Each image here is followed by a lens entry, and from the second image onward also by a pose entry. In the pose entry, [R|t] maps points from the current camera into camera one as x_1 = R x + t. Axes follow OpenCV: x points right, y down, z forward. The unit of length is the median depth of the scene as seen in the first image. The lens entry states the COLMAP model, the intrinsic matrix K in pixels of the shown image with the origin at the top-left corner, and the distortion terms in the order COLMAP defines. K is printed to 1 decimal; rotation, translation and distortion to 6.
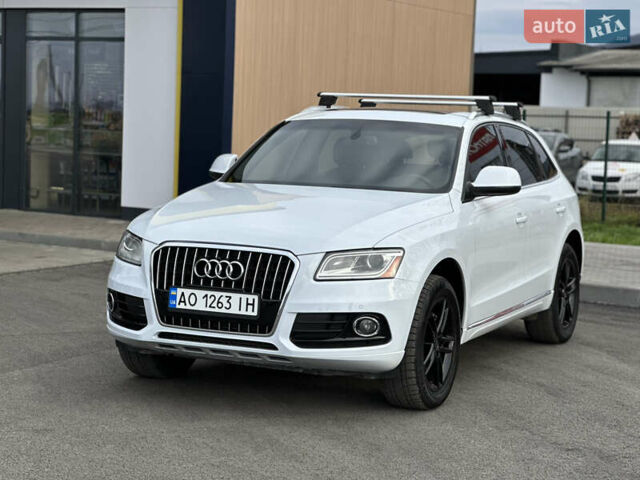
lens RADIAL K [[1411.9, 0, 320.0], [0, 1411.9, 240.0], [0, 0, 1]] dist [-0.014538, 2.568896]
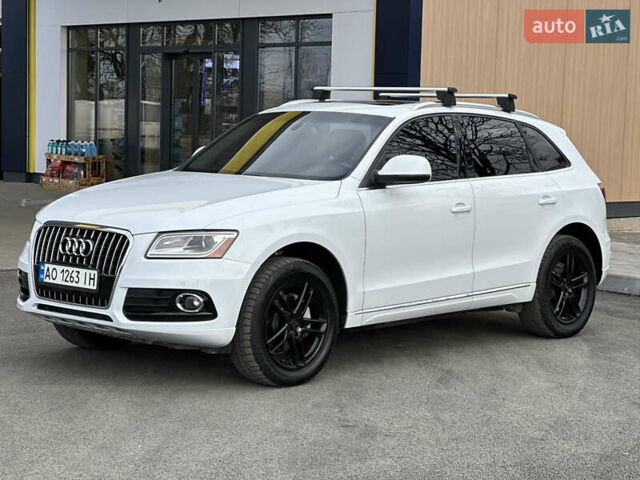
lens RADIAL K [[1411.9, 0, 320.0], [0, 1411.9, 240.0], [0, 0, 1]] dist [-0.014538, 2.568896]
pose [[0.950000, 0.017322, -0.311769, 0.448657], [-0.018875, 0.999820, -0.001965, 0.014070], [0.311679, 0.007751, 0.950156, 0.018469]]
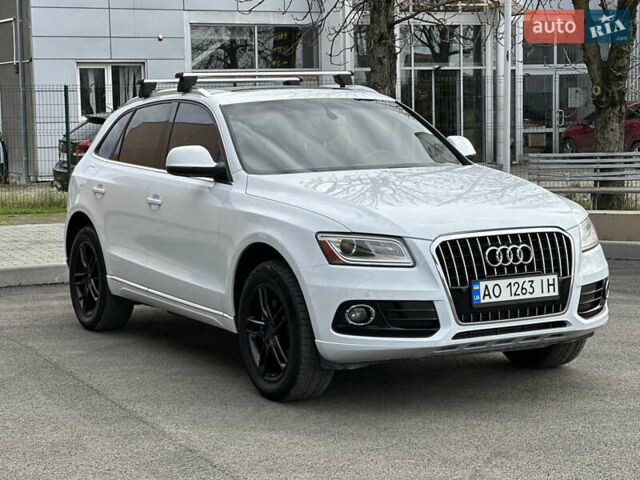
lens RADIAL K [[1411.9, 0, 320.0], [0, 1411.9, 240.0], [0, 0, 1]] dist [-0.014538, 2.568896]
pose [[0.612279, -0.123155, 0.780991, -0.899601], [0.108051, 0.991560, 0.071651, -0.072460], [-0.783224, 0.040517, 0.620418, 0.502963]]
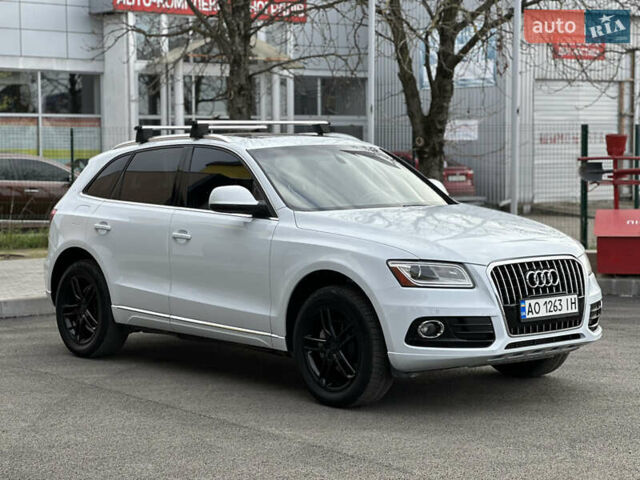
lens RADIAL K [[1411.9, 0, 320.0], [0, 1411.9, 240.0], [0, 0, 1]] dist [-0.014538, 2.568896]
pose [[0.429687, -0.097422, 0.897707, -1.176851], [0.098615, 0.993279, 0.060592, -0.097734], [-0.897577, 0.062492, 0.436406, 0.658042]]
